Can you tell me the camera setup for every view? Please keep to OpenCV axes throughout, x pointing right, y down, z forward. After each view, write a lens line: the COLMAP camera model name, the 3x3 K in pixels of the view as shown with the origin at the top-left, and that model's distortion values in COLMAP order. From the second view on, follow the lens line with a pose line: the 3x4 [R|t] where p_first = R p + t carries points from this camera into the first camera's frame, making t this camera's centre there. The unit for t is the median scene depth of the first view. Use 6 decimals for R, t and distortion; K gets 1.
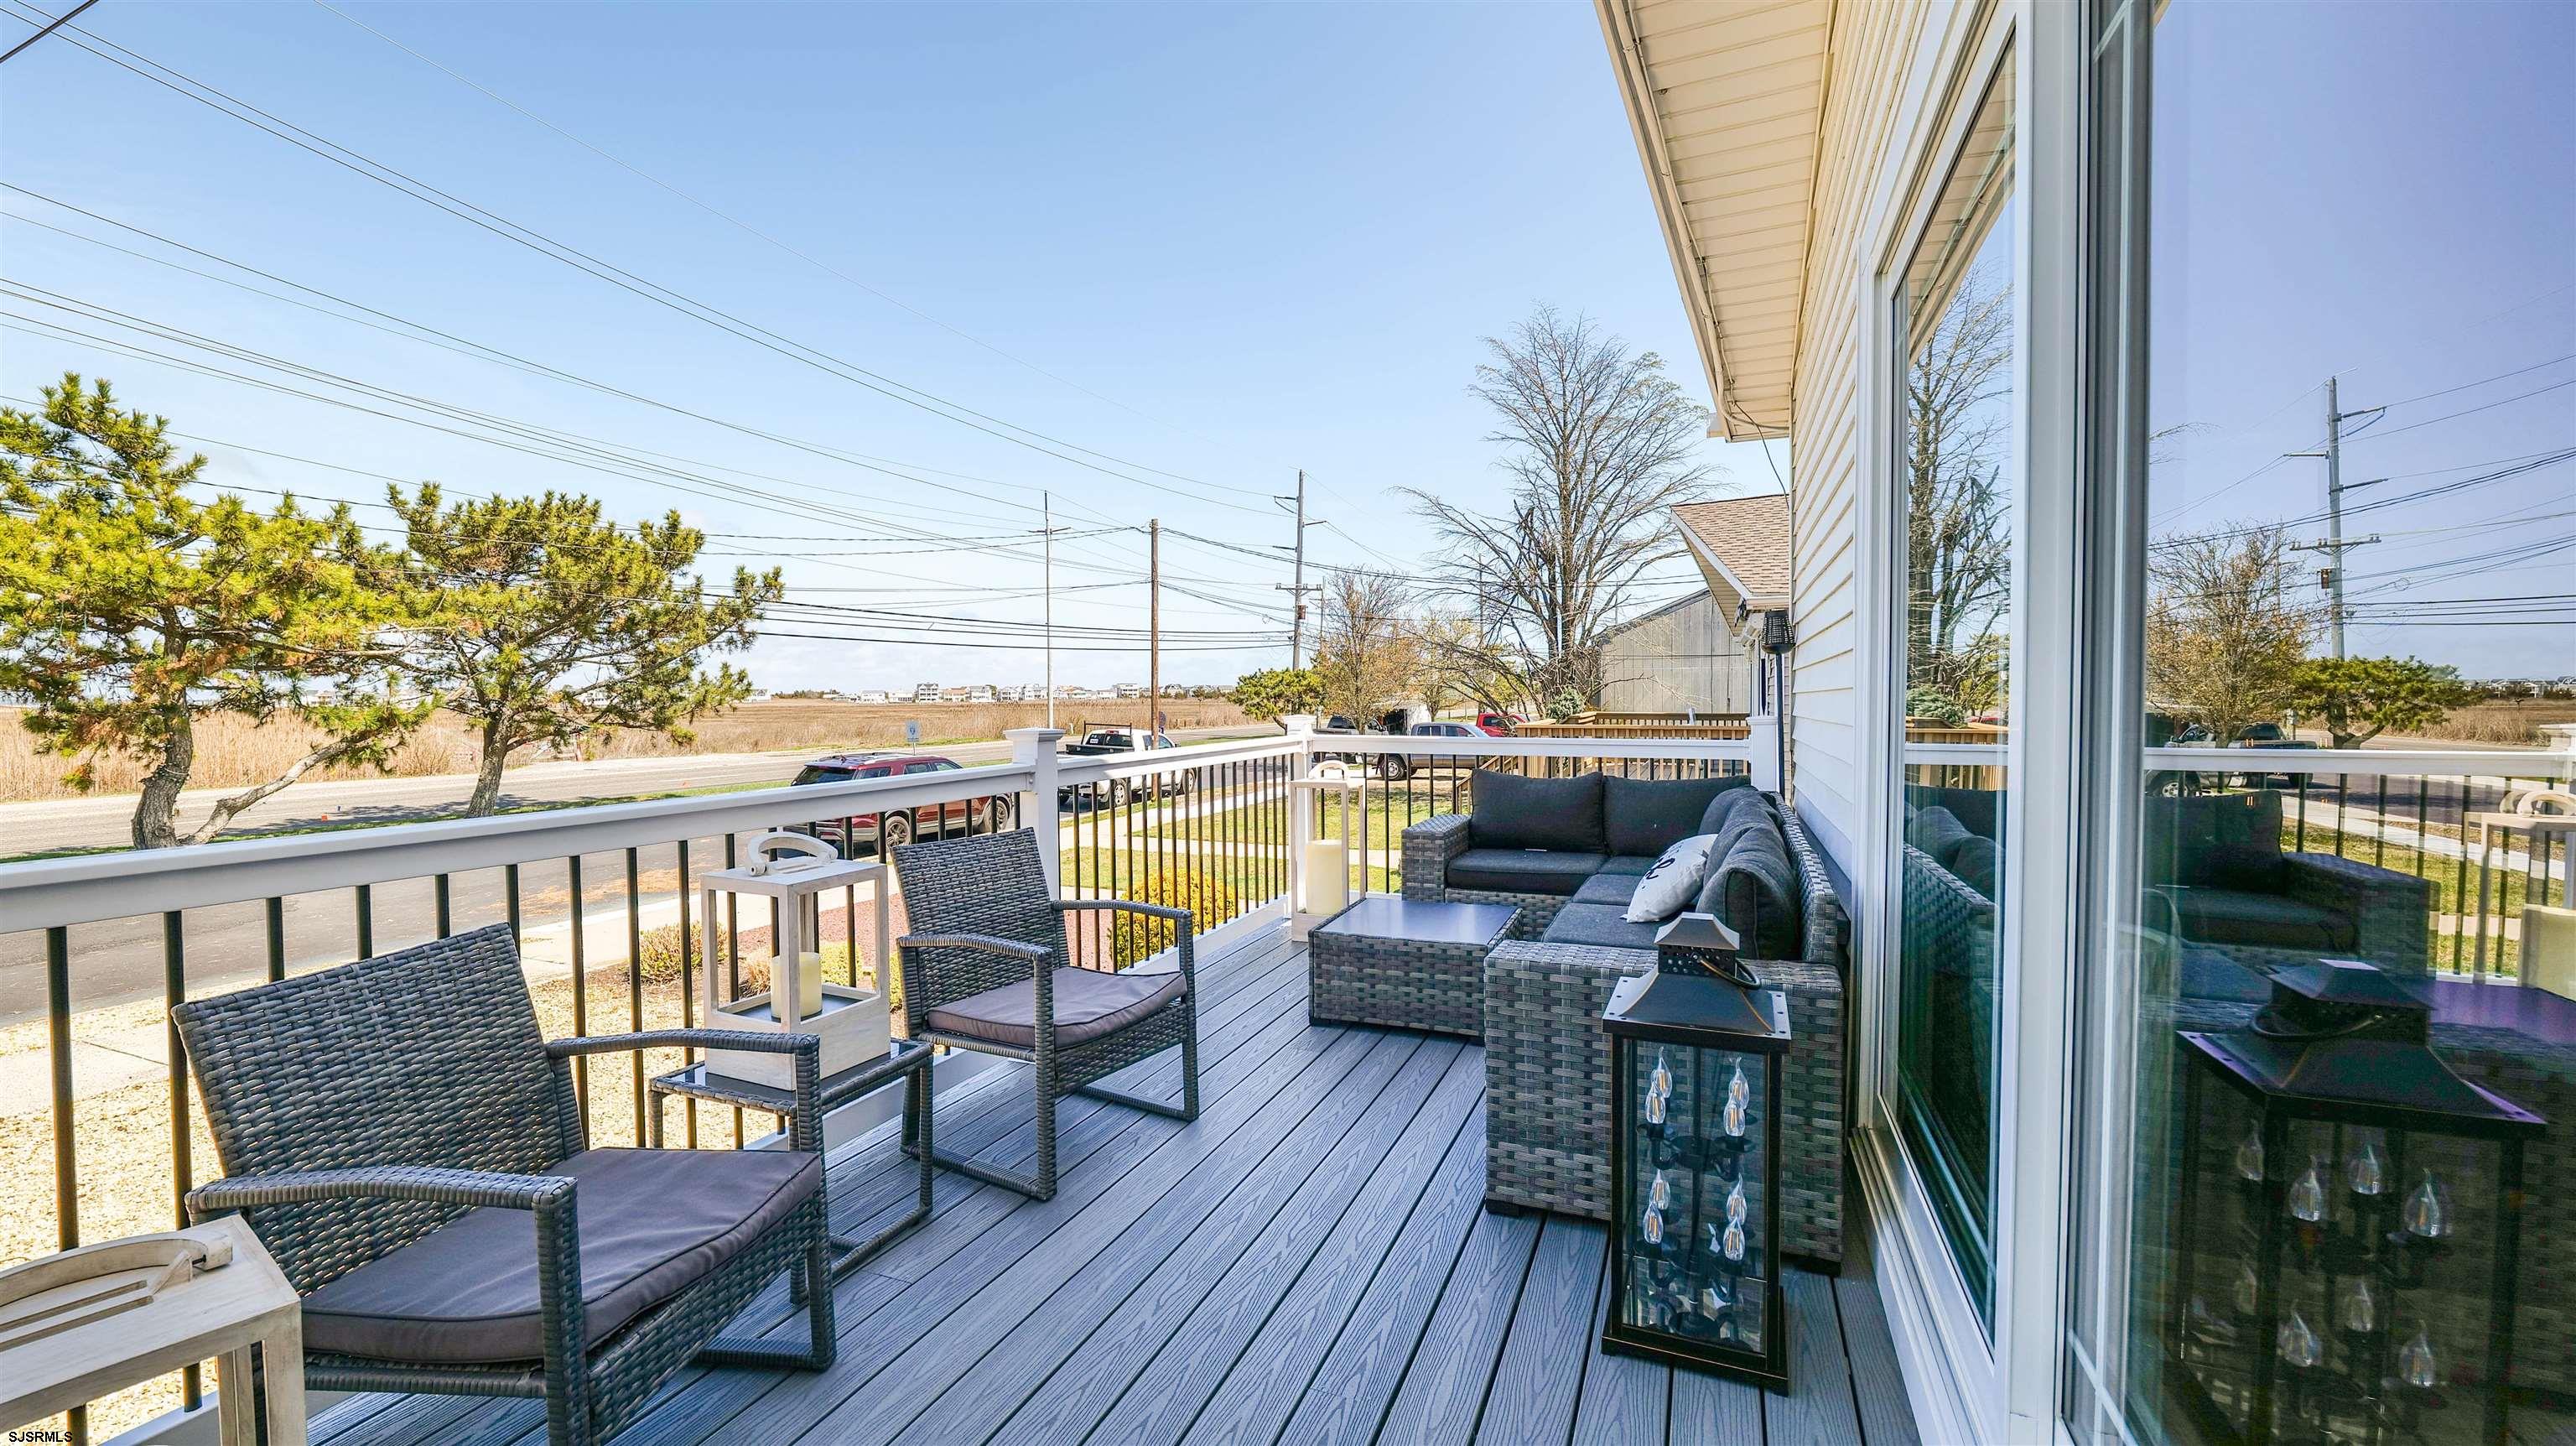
lens RADIAL K [[1043.5, 0, 1278.9], [0, 1043.5, 722.2], [0, 0, 1]] dist [-0.014314, 0.001410]
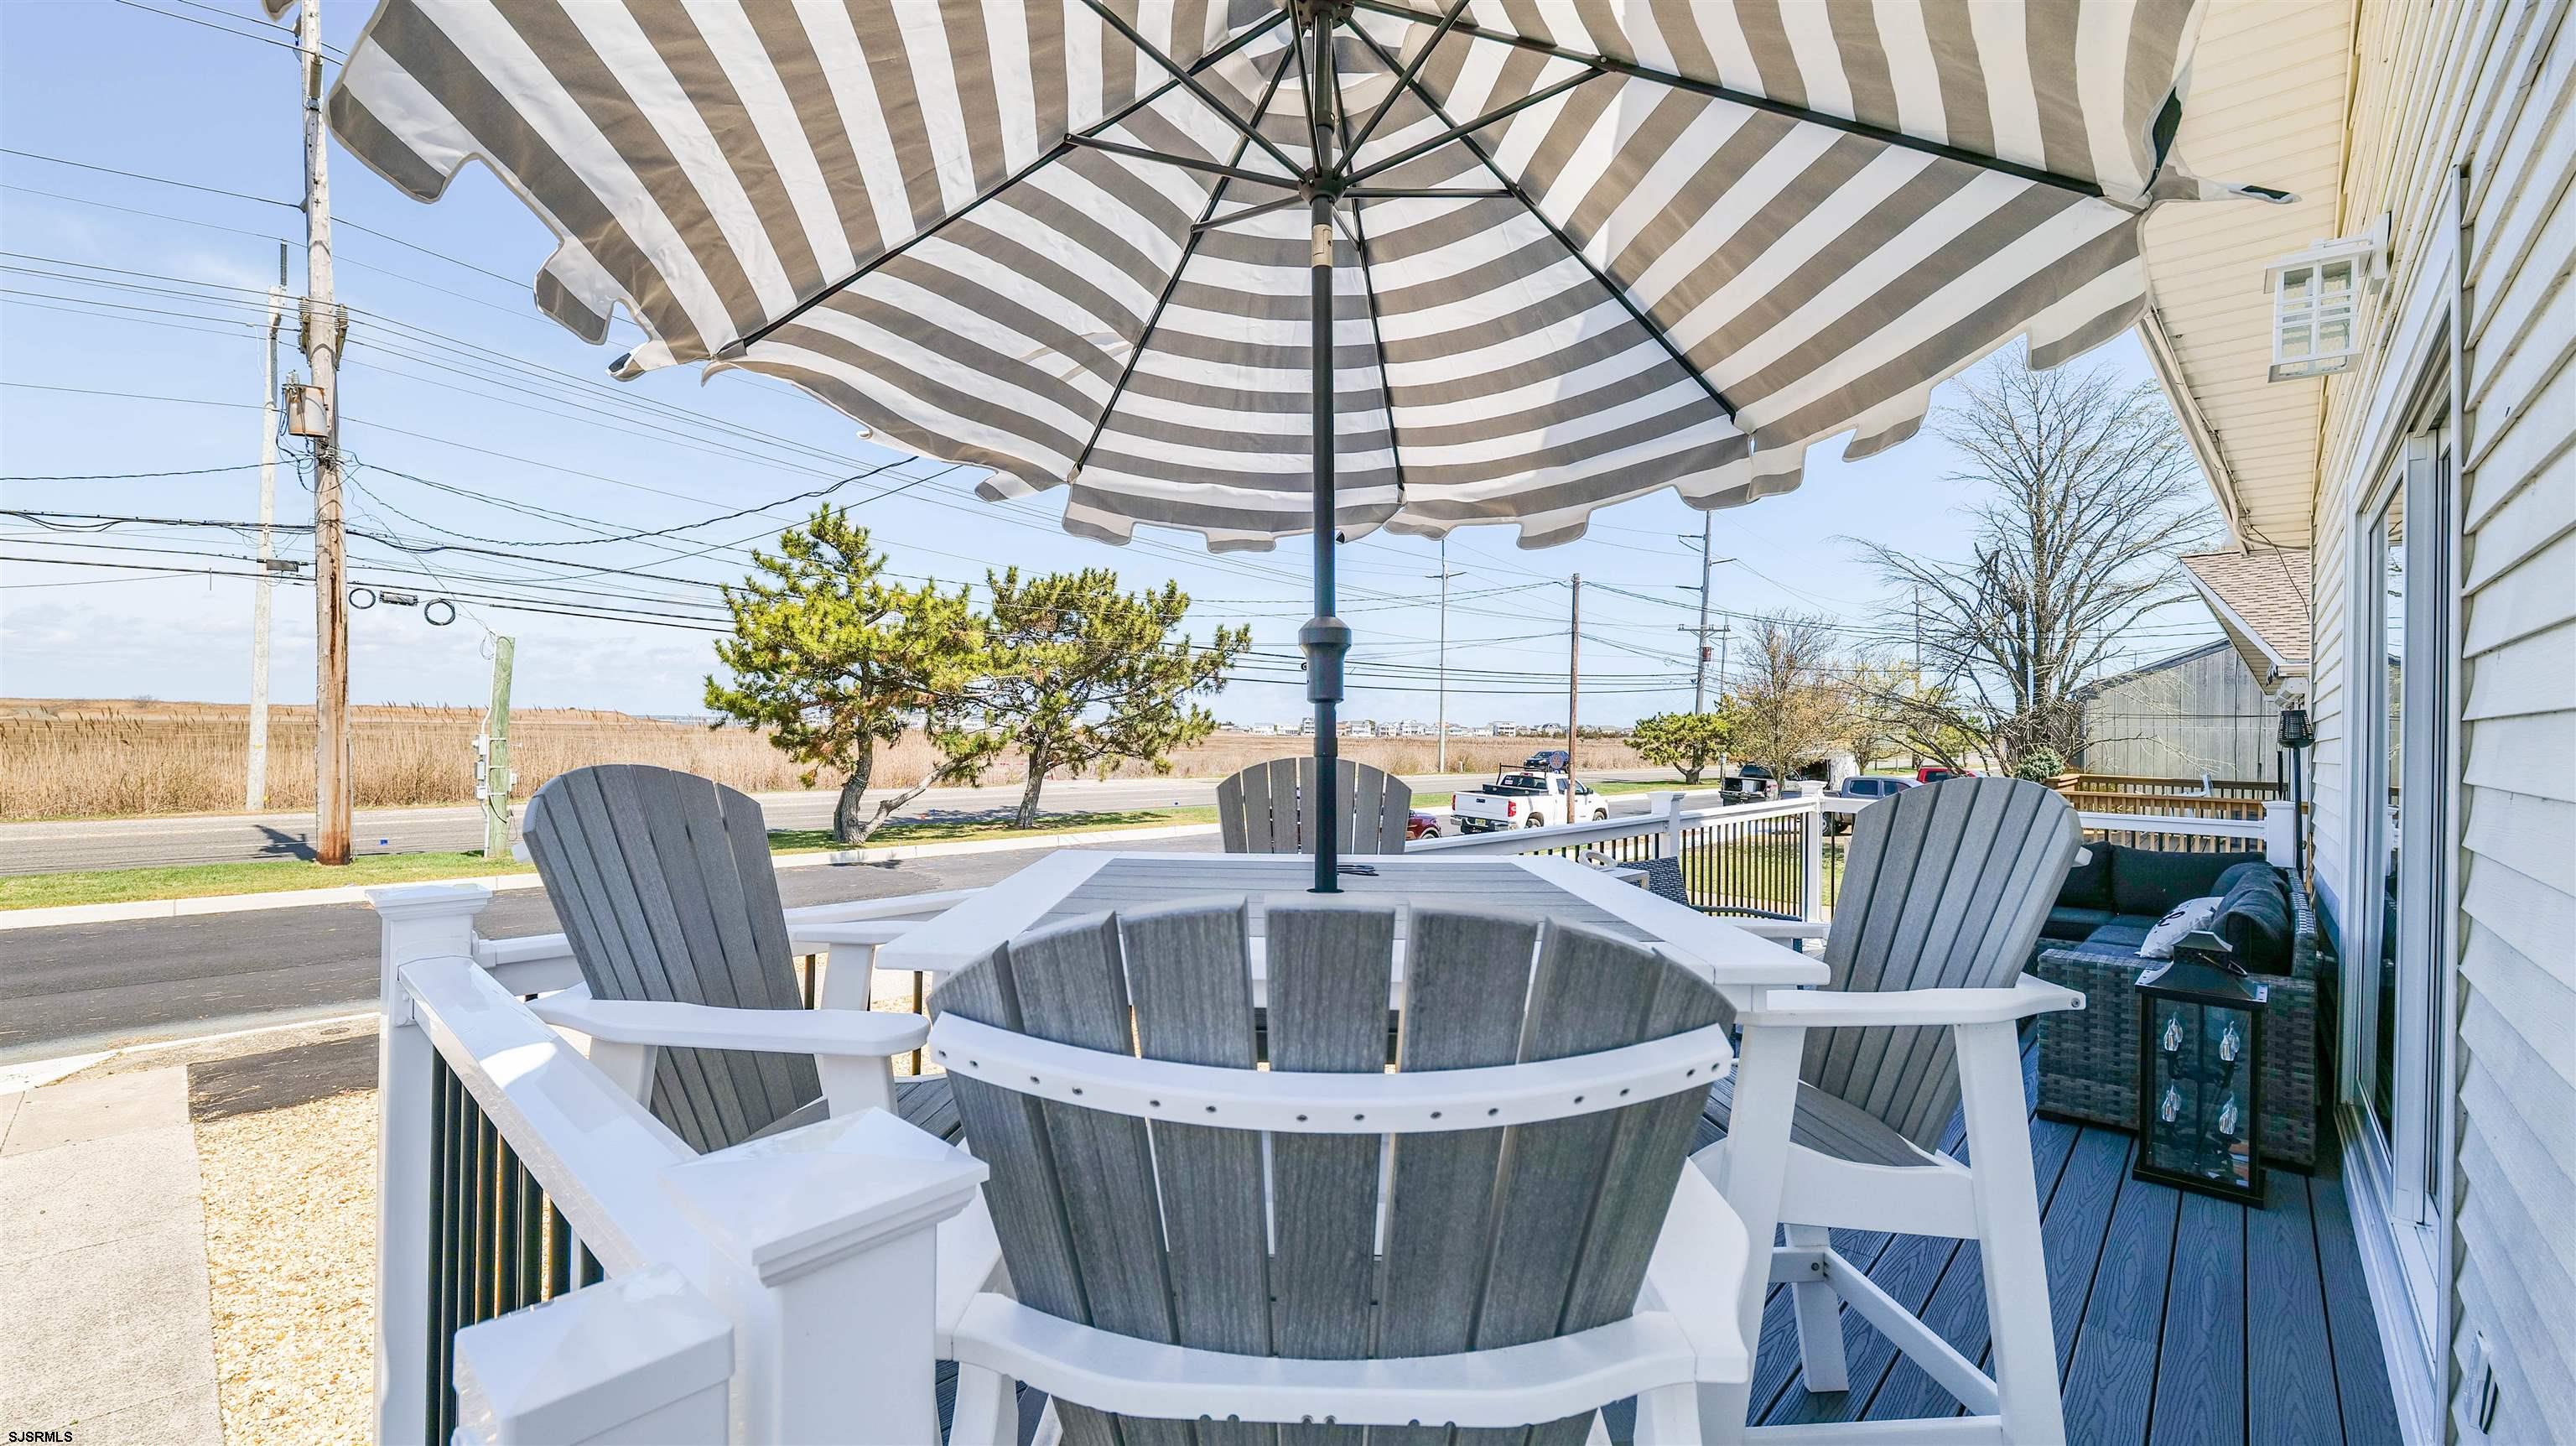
lens RADIAL K [[1043.5, 0, 1276.4], [0, 1043.5, 720.5], [0, 0, 1]] dist [-0.014314, 0.001410]
pose [[0.936548, 0.020198, -0.349956, -0.039316], [-0.033181, 0.998964, -0.031142, -0.005118], [0.348964, 0.040778, 0.936248, -0.102216]]
